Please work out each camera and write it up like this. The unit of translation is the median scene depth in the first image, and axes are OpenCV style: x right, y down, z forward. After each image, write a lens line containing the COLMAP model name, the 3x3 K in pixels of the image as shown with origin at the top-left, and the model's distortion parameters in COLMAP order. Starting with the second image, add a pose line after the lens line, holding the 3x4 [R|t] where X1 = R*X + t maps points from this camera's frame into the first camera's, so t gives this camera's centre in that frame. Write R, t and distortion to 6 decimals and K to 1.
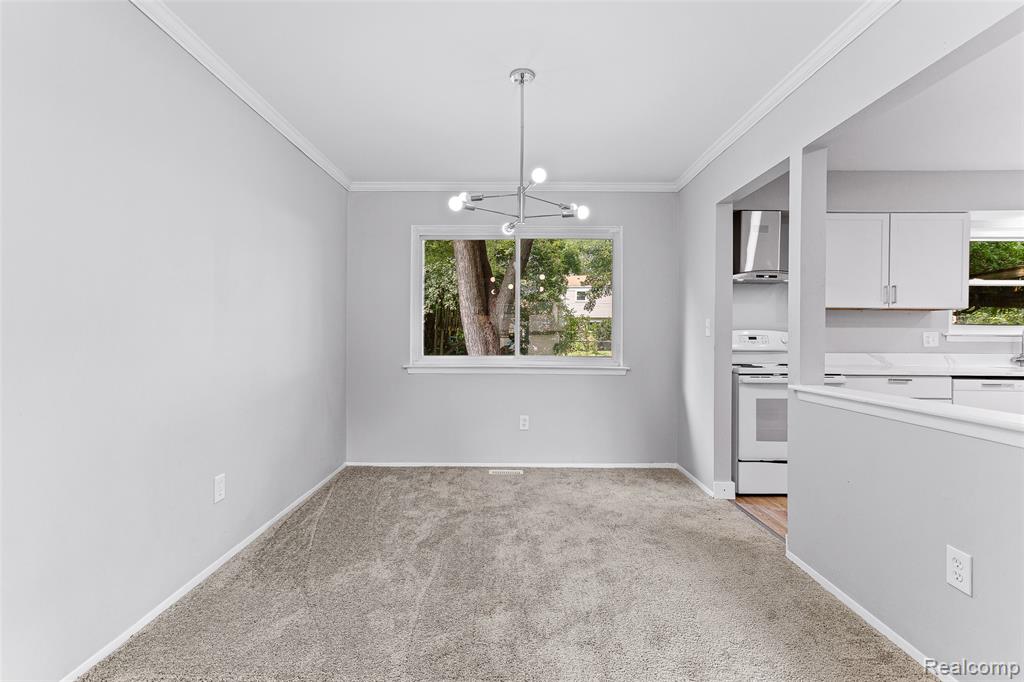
lens RADIAL K [[490.0, 0, 510.3], [0, 490.0, 331.7], [0, 0, 1]] dist [-0.004953, 0.017102]
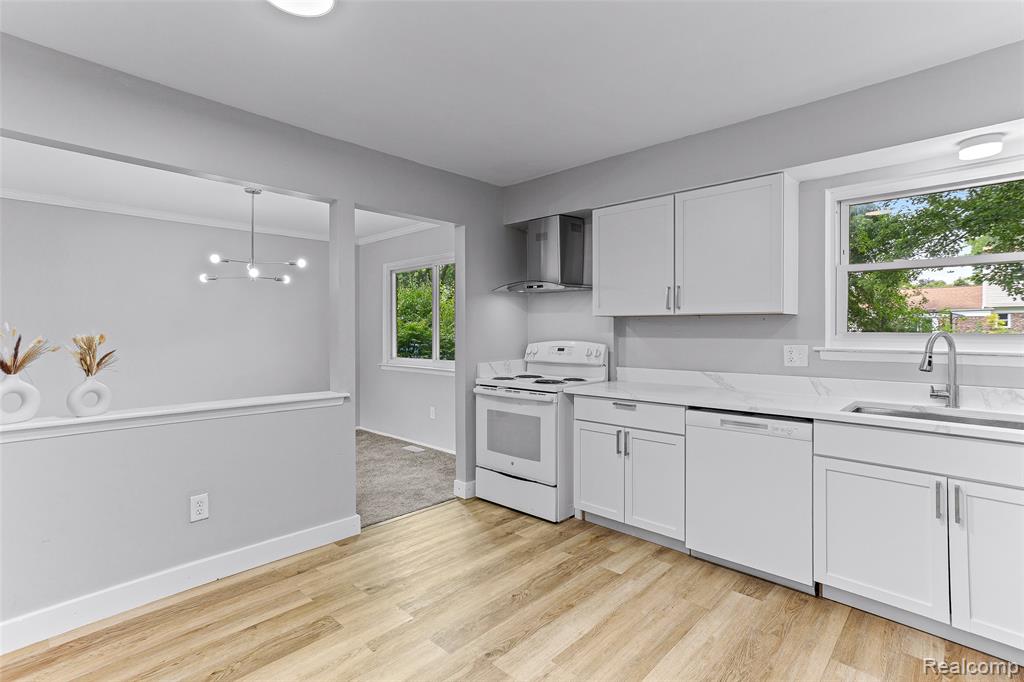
lens RADIAL K [[490.0, 0, 516.6], [0, 490.0, 334.4], [0, 0, 1]] dist [-0.004953, 0.017102]
pose [[0.728981, -0.002209, -0.684530, 1.129301], [0.010612, 0.999911, 0.008075, -0.026071], [0.684452, -0.013151, 0.728940, 0.256971]]
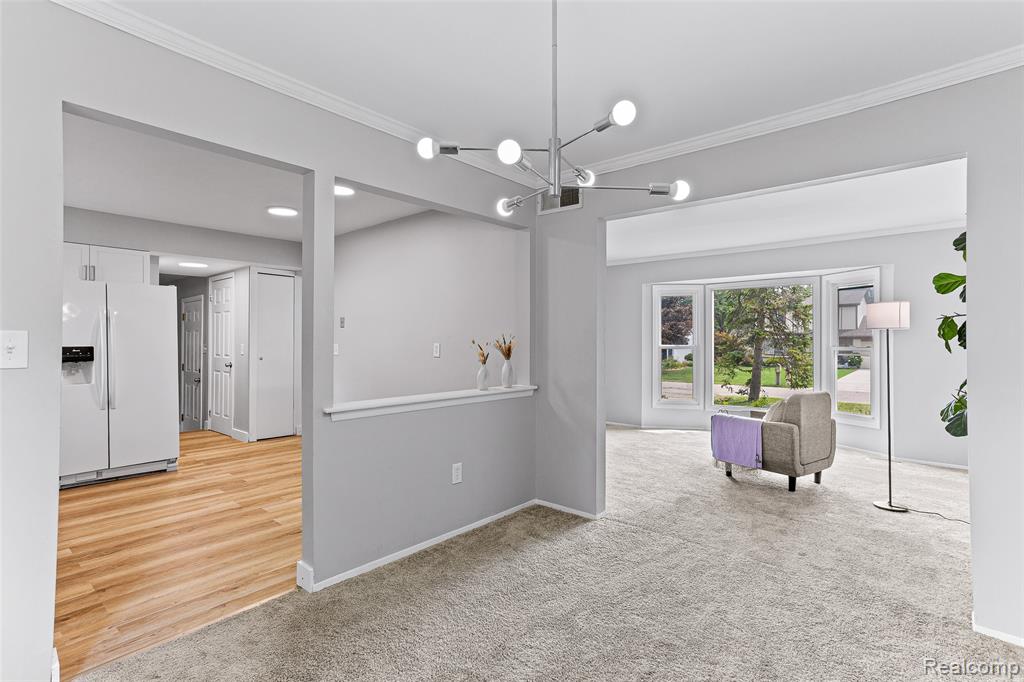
lens RADIAL K [[490.0, 0, 512.2], [0, 490.0, 336.5], [0, 0, 1]] dist [-0.004953, 0.017102]
pose [[-0.751462, -0.000460, 0.659776, -0.228229], [-0.011922, 0.999846, -0.012881, -0.018483], [-0.659668, -0.017545, -0.751352, 0.956665]]
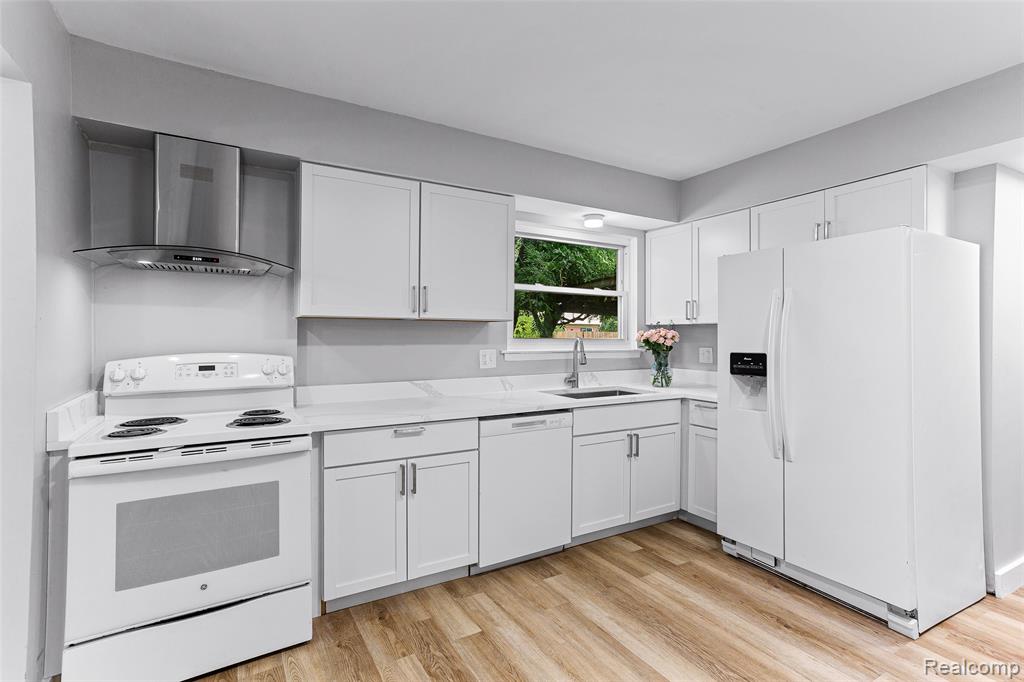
lens RADIAL K [[490.0, 0, 499.6], [0, 490.0, 335.6], [0, 0, 1]] dist [-0.004953, 0.017102]
pose [[0.868012, -0.006056, 0.496507, 0.528524], [0.001765, 0.999957, 0.009110, -0.030737], [-0.496541, -0.007032, 0.867985, 0.346986]]
